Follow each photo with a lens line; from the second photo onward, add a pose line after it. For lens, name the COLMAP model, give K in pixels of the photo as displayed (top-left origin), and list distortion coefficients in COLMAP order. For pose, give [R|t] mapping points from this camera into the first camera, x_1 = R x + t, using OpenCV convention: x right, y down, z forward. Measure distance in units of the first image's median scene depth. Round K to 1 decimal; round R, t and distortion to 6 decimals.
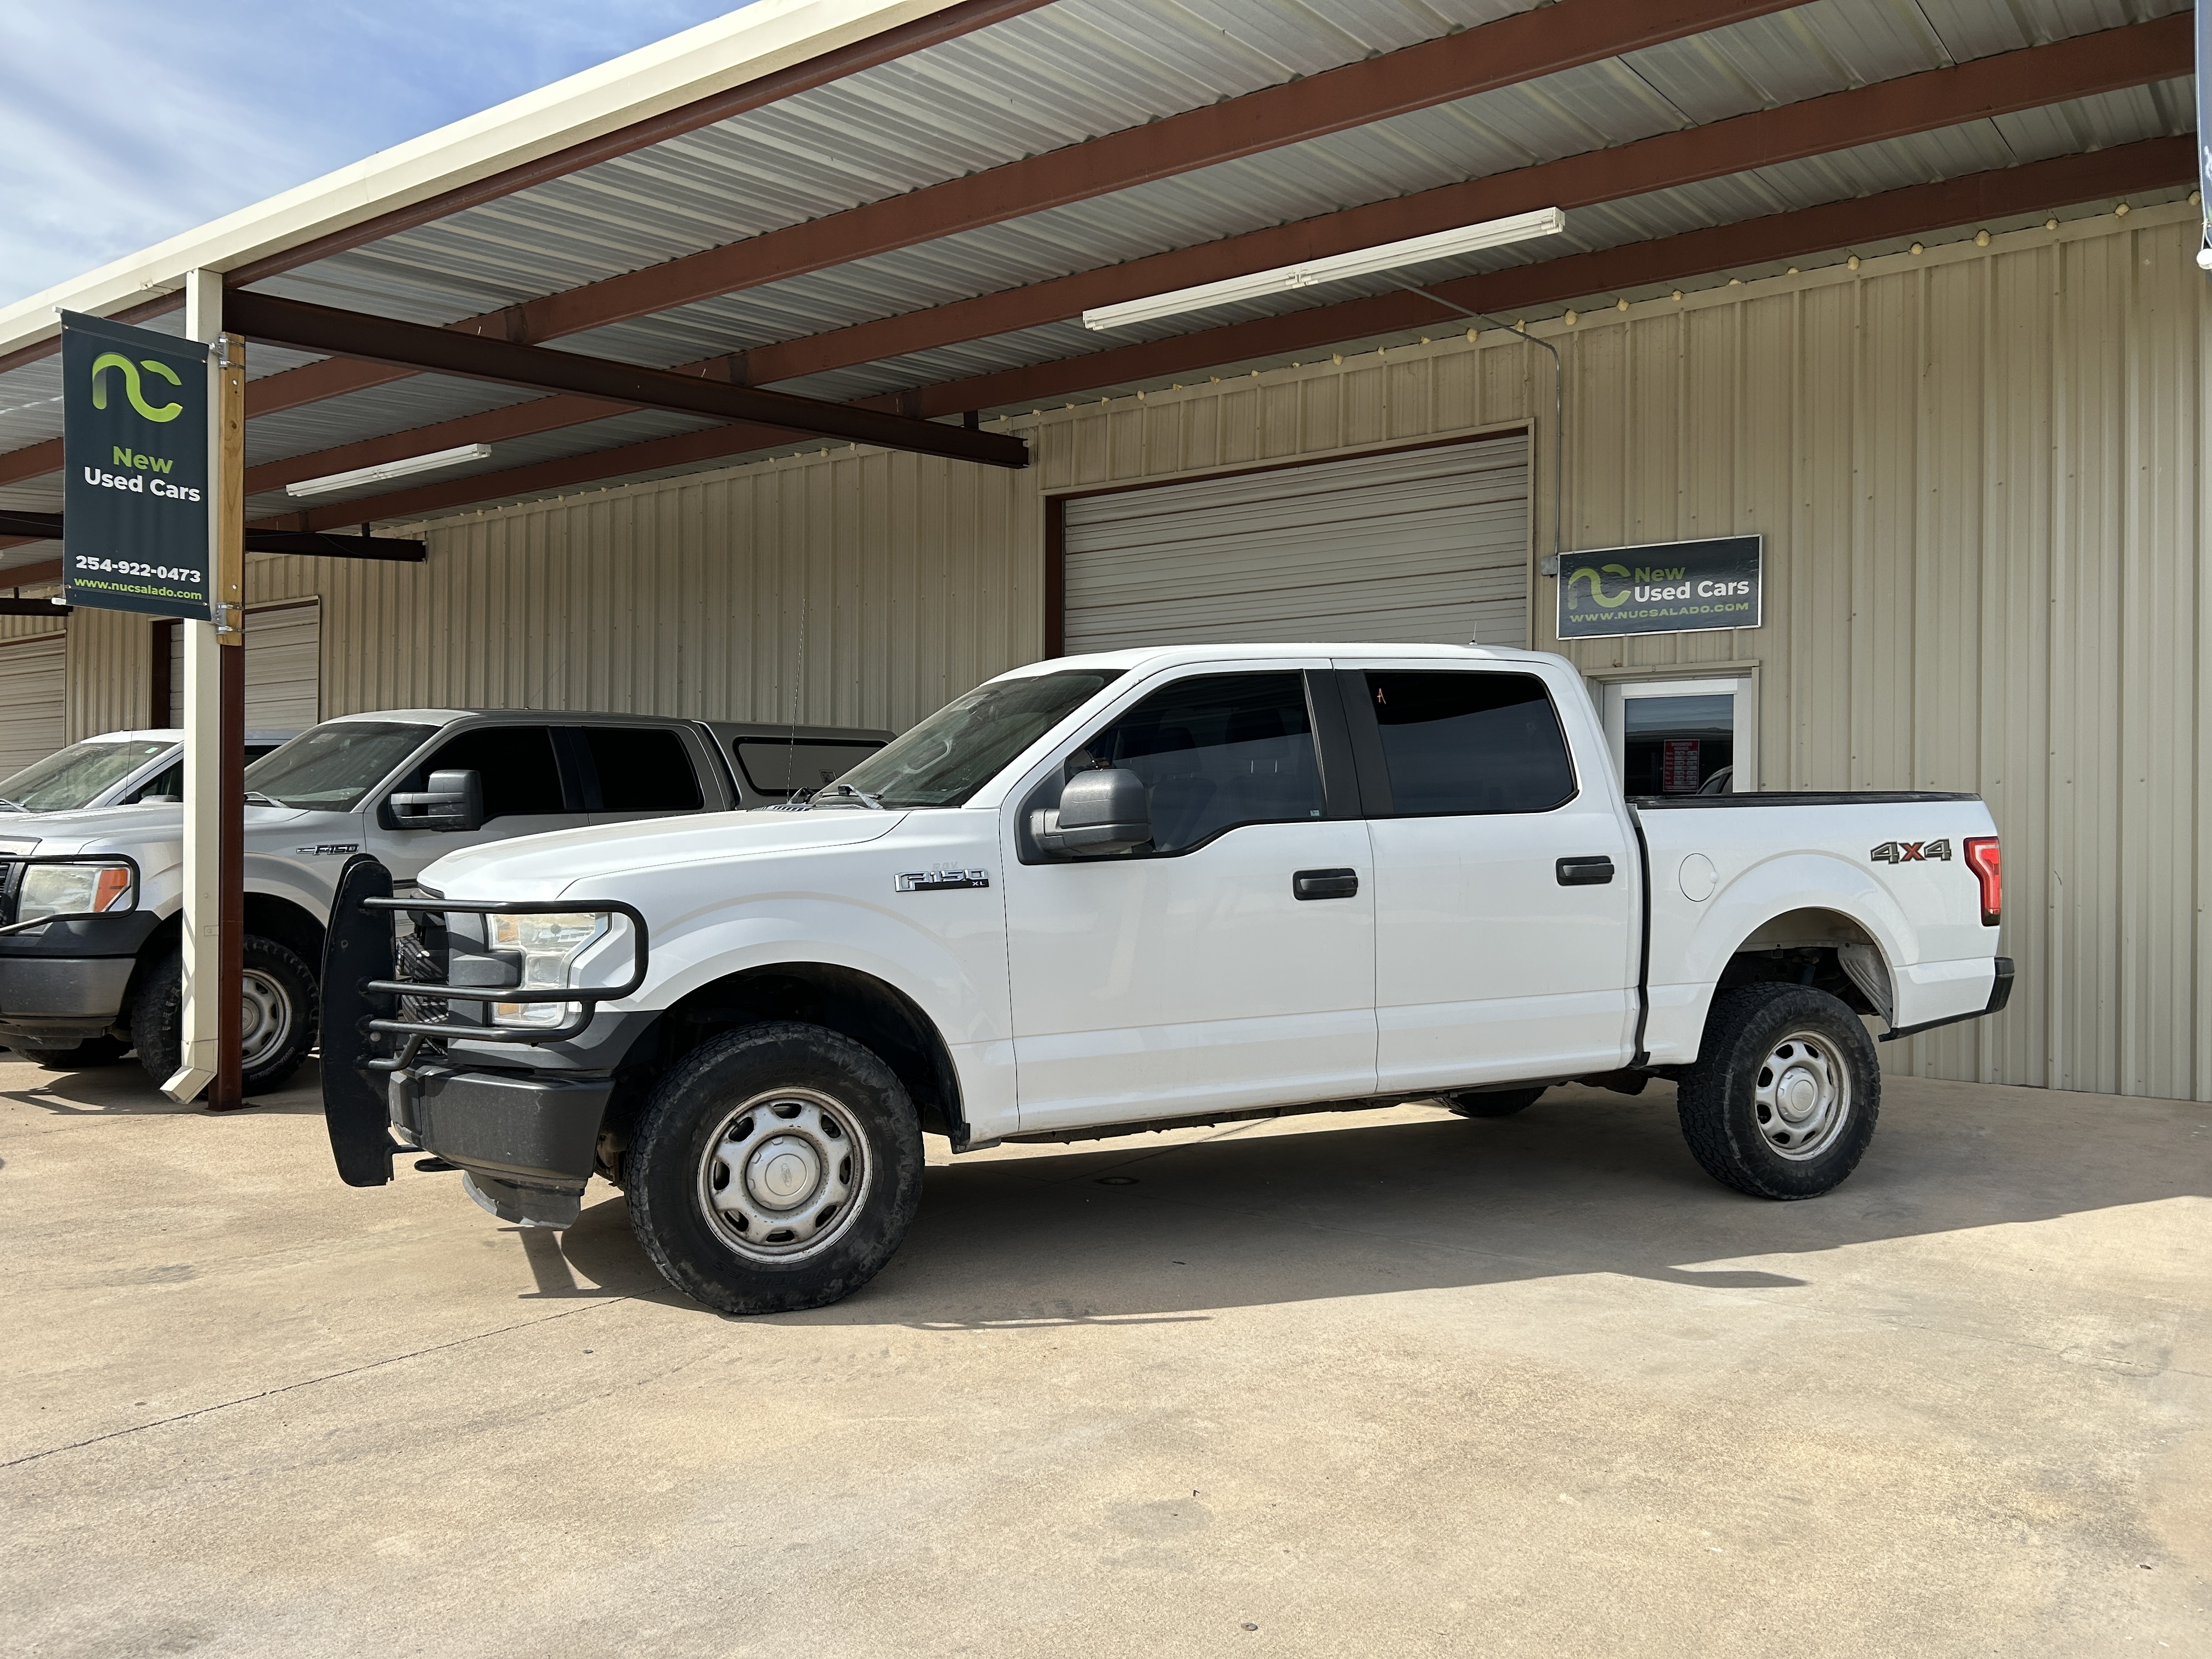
lens RADIAL K [[1662.5, 0, 1113.5], [0, 1662.5, 834.1], [0, 0, 1]] dist [0.049065, -0.052755]
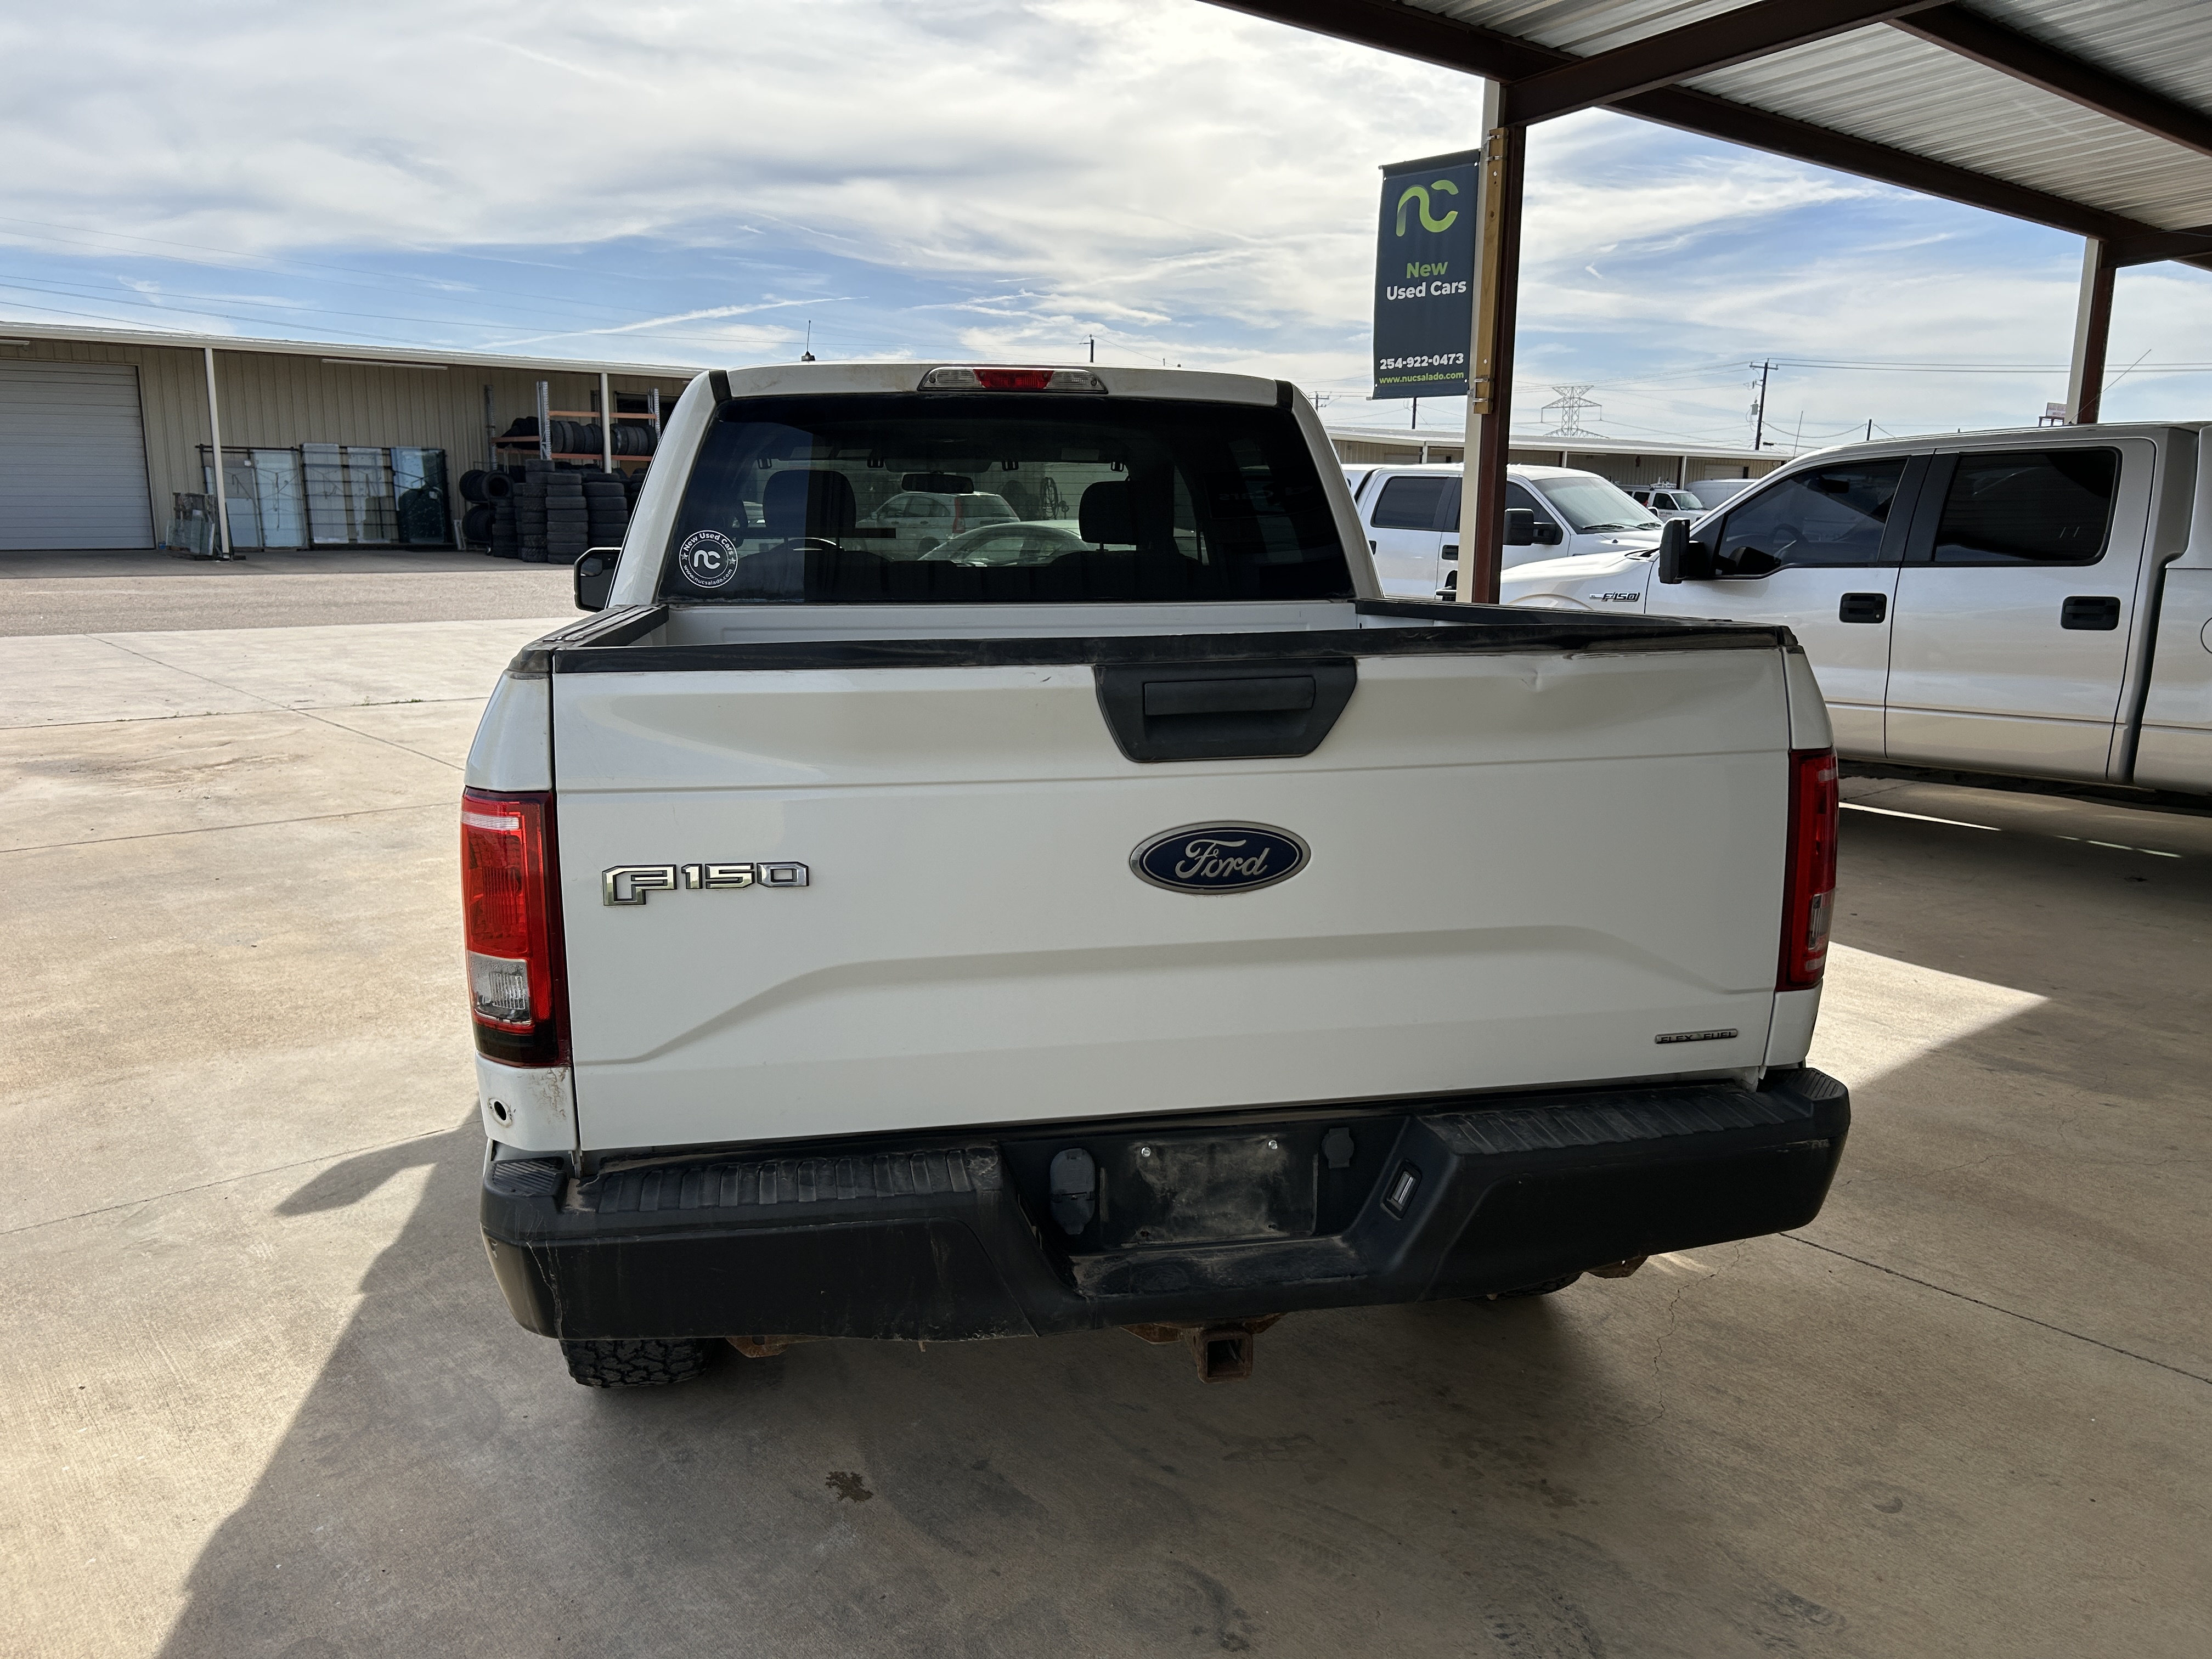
lens RADIAL K [[1662.5, 0, 1106.2], [0, 1662.5, 840.8], [0, 0, 1]] dist [0.049065, -0.052755]
pose [[-0.244191, 0.185969, -0.951728, 0.595274], [-0.010794, 0.980857, 0.194430, -0.038248], [0.969667, 0.057751, -0.237509, 0.887723]]
